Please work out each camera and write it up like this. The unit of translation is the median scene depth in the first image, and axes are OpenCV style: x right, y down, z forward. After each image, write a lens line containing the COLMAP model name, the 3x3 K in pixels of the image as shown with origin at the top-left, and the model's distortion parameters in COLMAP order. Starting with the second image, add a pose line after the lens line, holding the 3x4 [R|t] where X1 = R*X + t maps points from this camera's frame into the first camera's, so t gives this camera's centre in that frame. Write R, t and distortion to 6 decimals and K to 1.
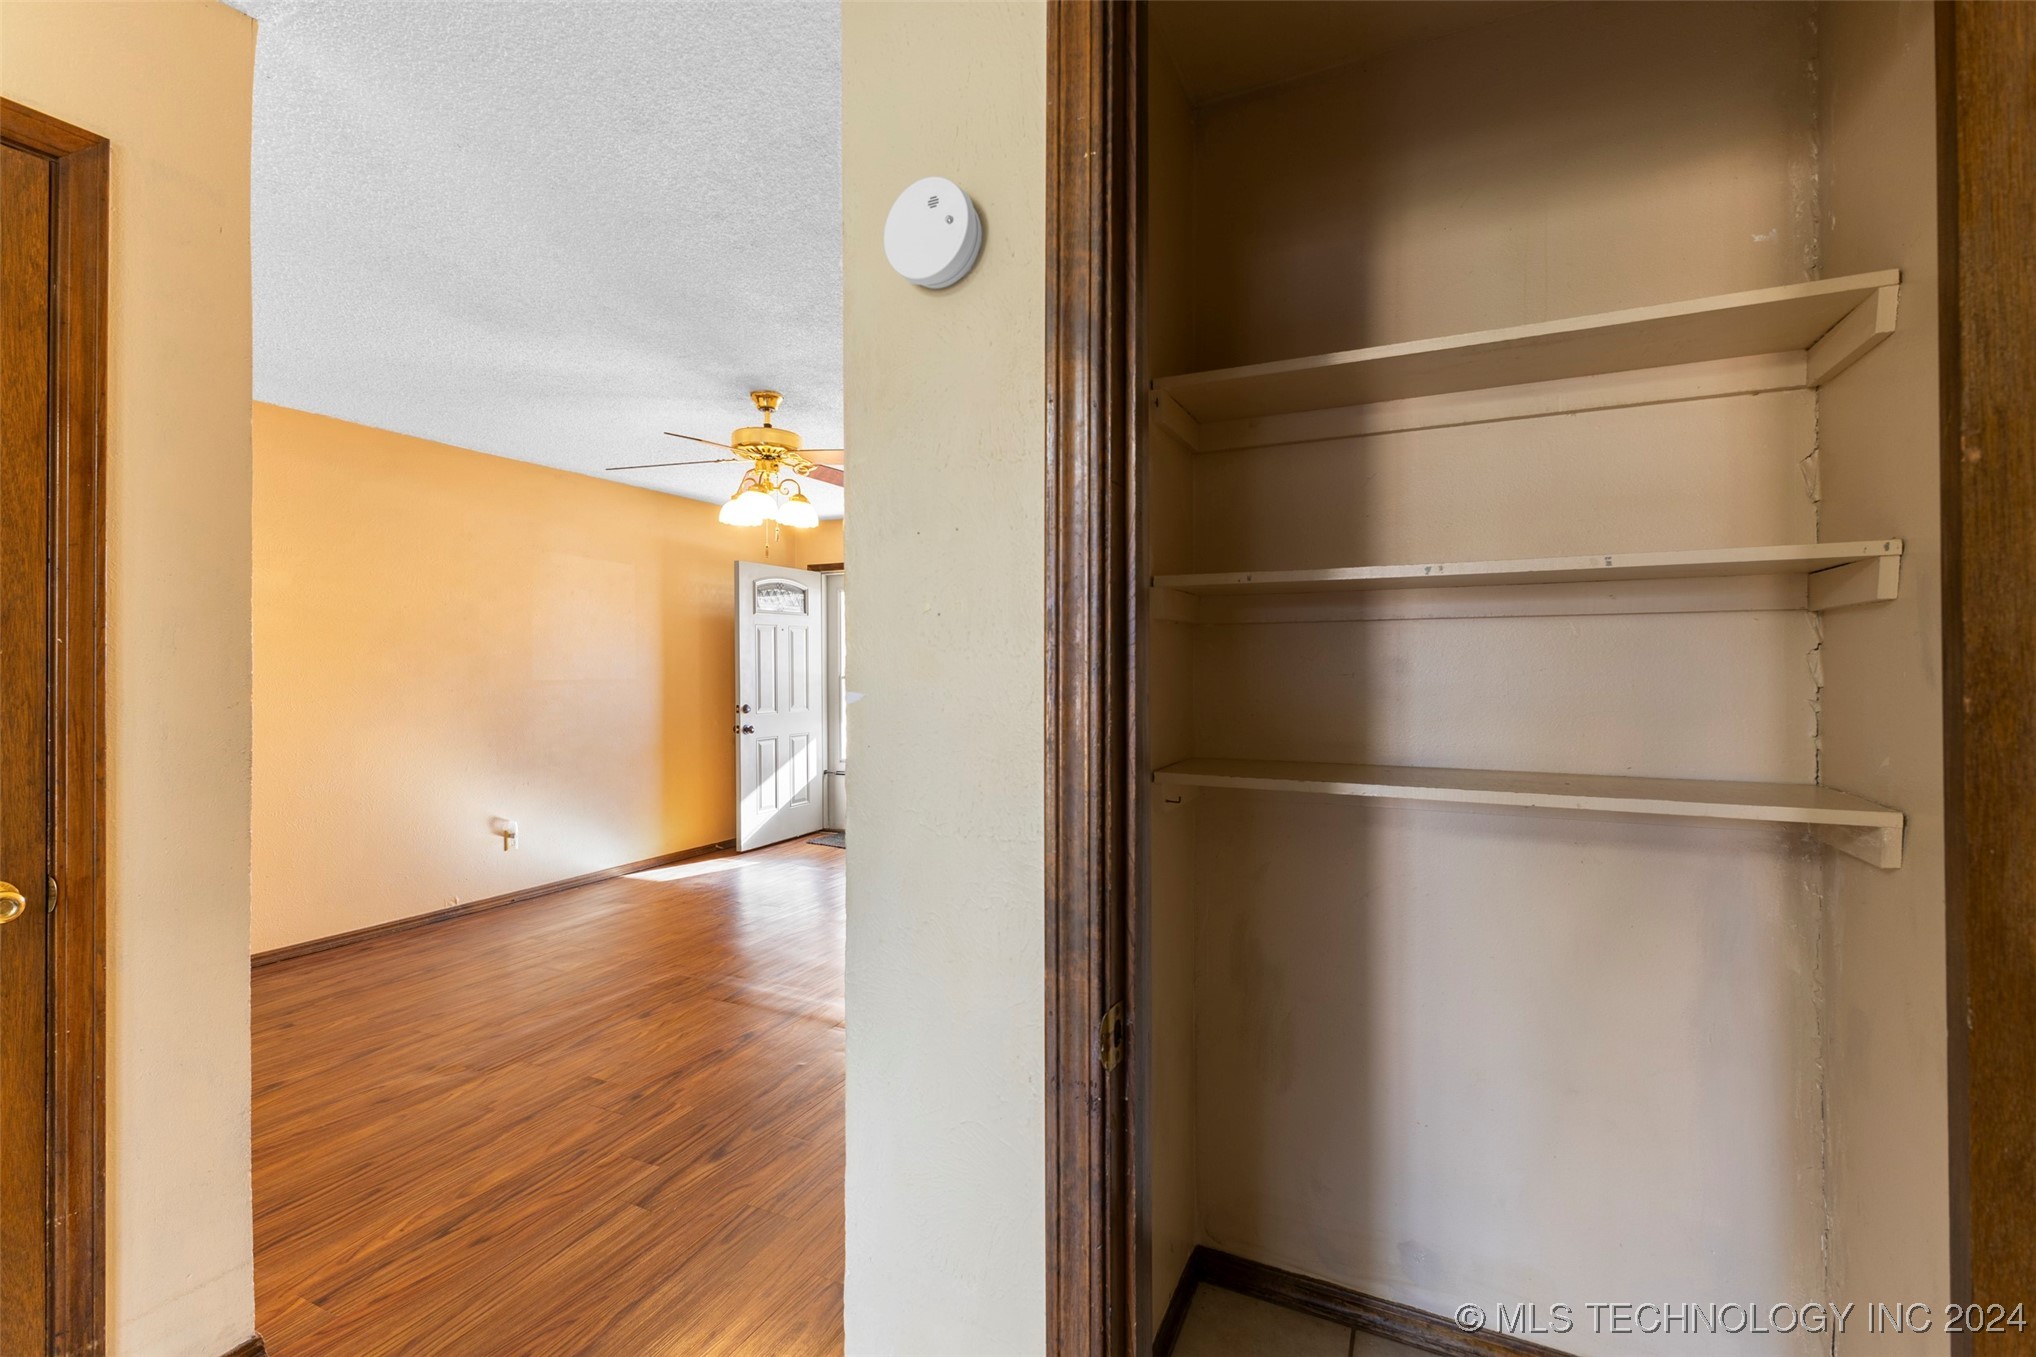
lens RADIAL K [[878.6, 0, 1011.7], [0, 878.6, 666.1], [0, 0, 1]] dist [0.014404, -0.004574]
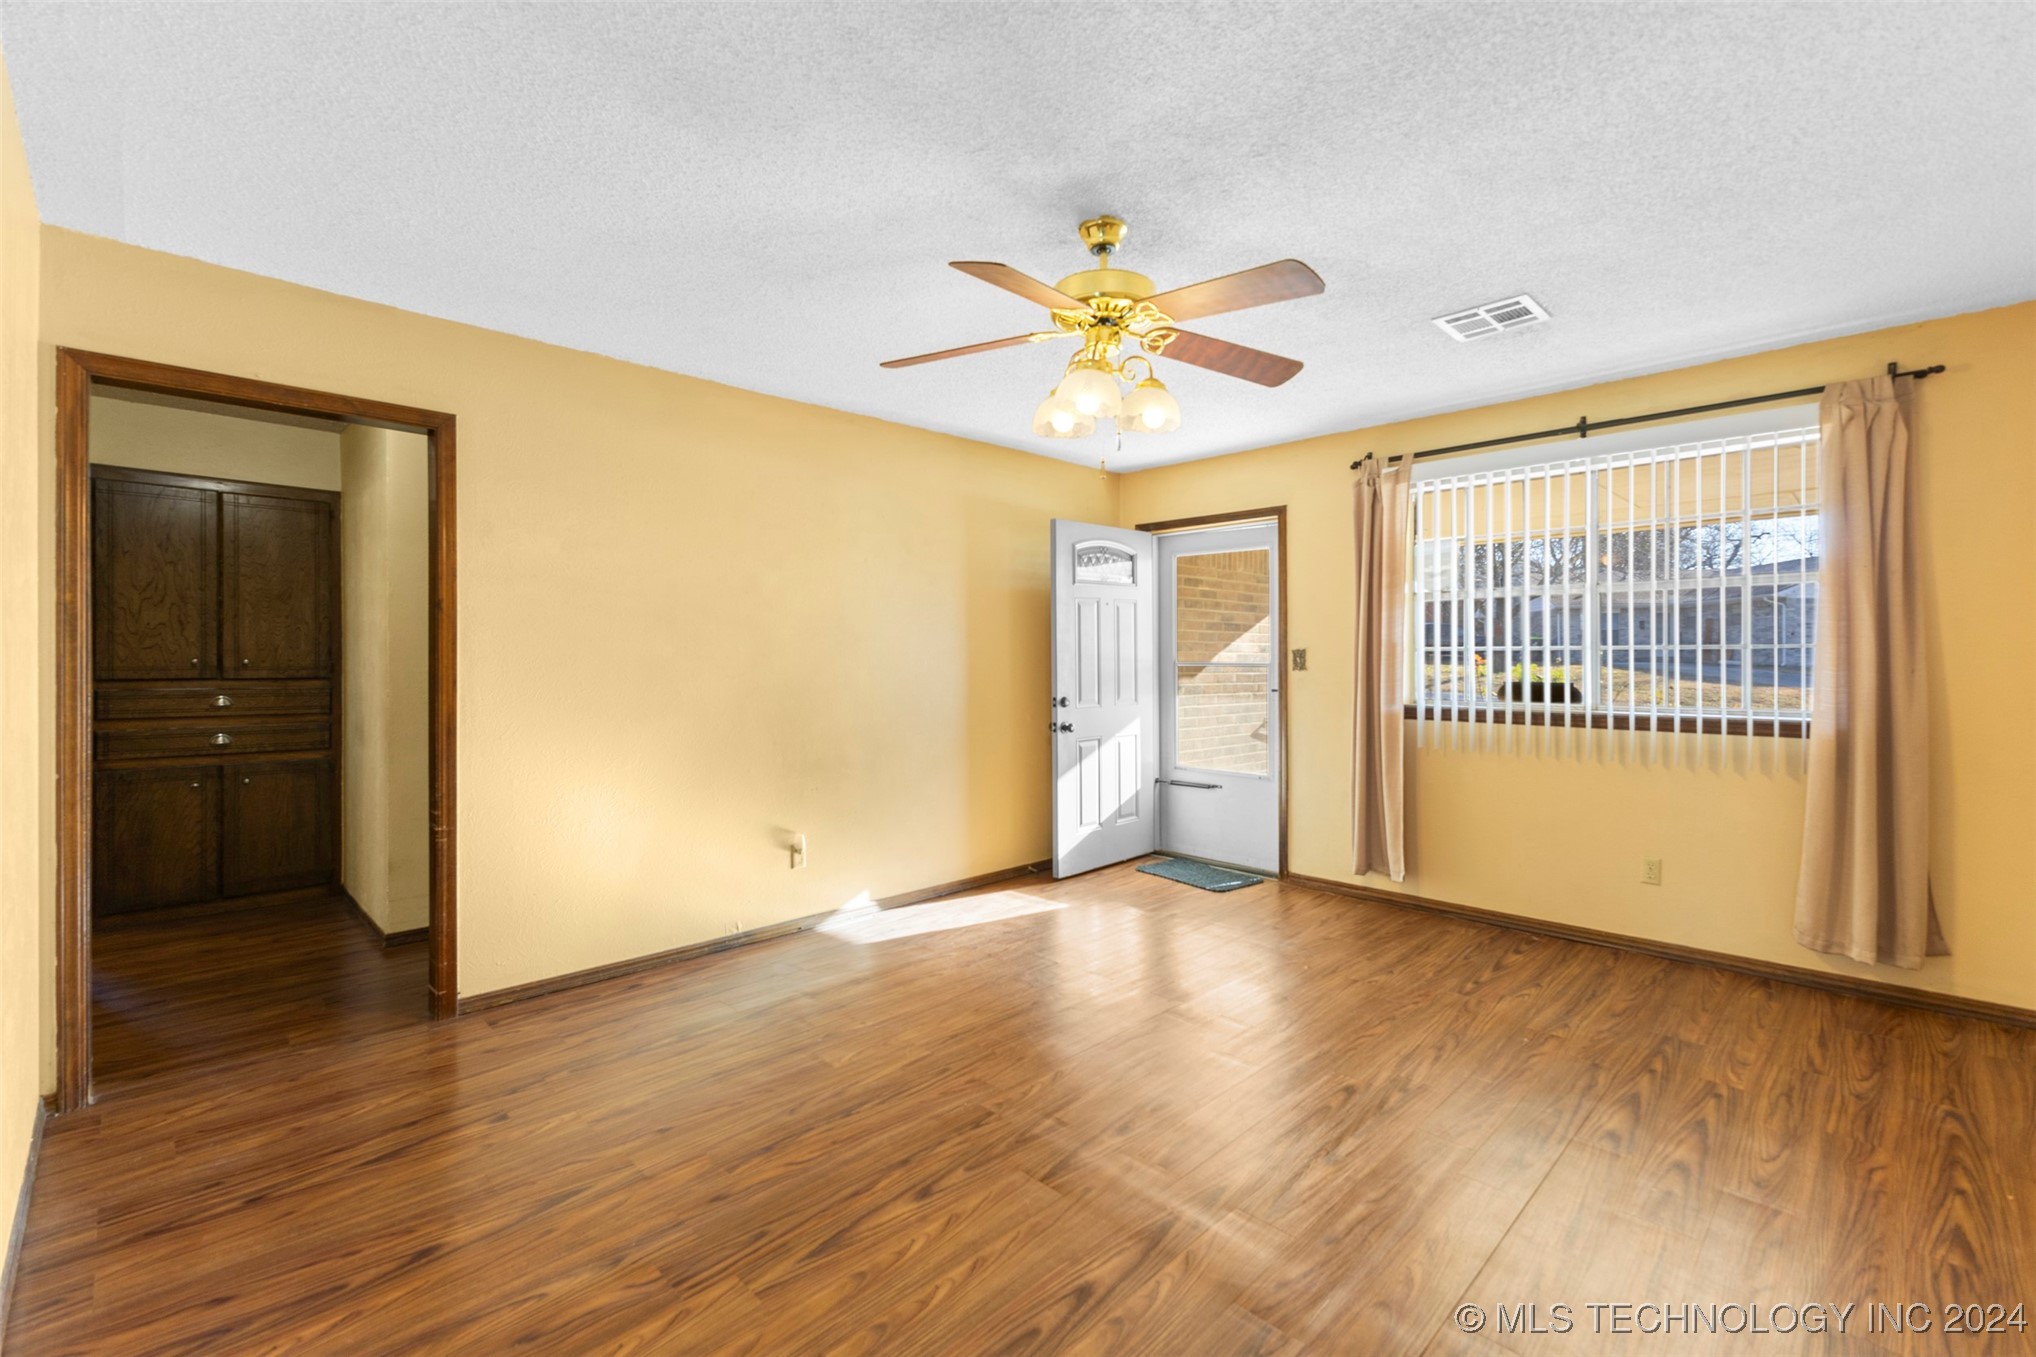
lens RADIAL K [[878.6, 0, 1016.5], [0, 878.6, 670.4], [0, 0, 1]] dist [0.014404, -0.004574]
pose [[0.942868, 0.005634, -0.333118, -0.104547], [0.001482, 0.999776, 0.021102, 0.003375], [0.333163, -0.020390, 0.942649, 0.314966]]
